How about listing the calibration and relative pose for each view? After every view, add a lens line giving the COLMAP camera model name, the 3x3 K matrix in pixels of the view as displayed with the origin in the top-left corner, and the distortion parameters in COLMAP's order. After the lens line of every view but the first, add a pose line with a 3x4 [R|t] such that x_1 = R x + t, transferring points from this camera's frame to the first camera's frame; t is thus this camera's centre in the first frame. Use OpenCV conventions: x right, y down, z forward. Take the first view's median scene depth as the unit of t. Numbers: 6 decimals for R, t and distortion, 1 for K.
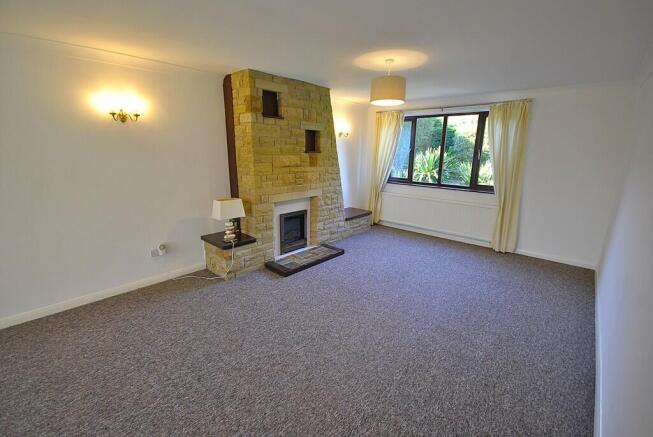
lens RADIAL K [[286.7, 0, 330.8], [0, 286.7, 217.5], [0, 0, 1]] dist [-0.005492, -0.000247]
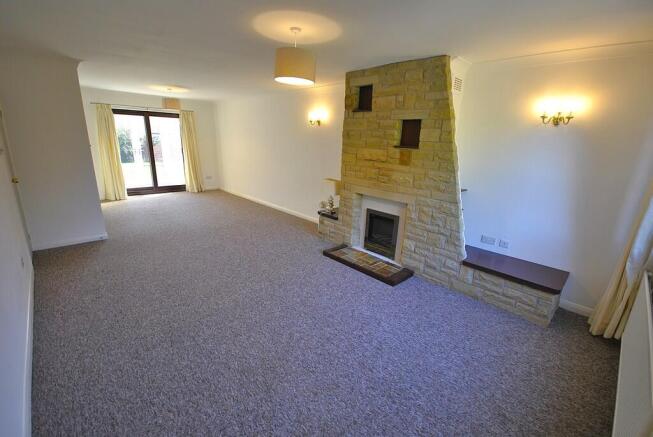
lens RADIAL K [[286.7, 0, 330.0], [0, 286.7, 219.9], [0, 0, 1]] dist [-0.005492, -0.000247]
pose [[-0.068693, 0.251883, -0.965317, 0.791485], [-0.278024, 0.924436, 0.261001, -0.195084], [0.958115, 0.286310, 0.006528, 0.867230]]
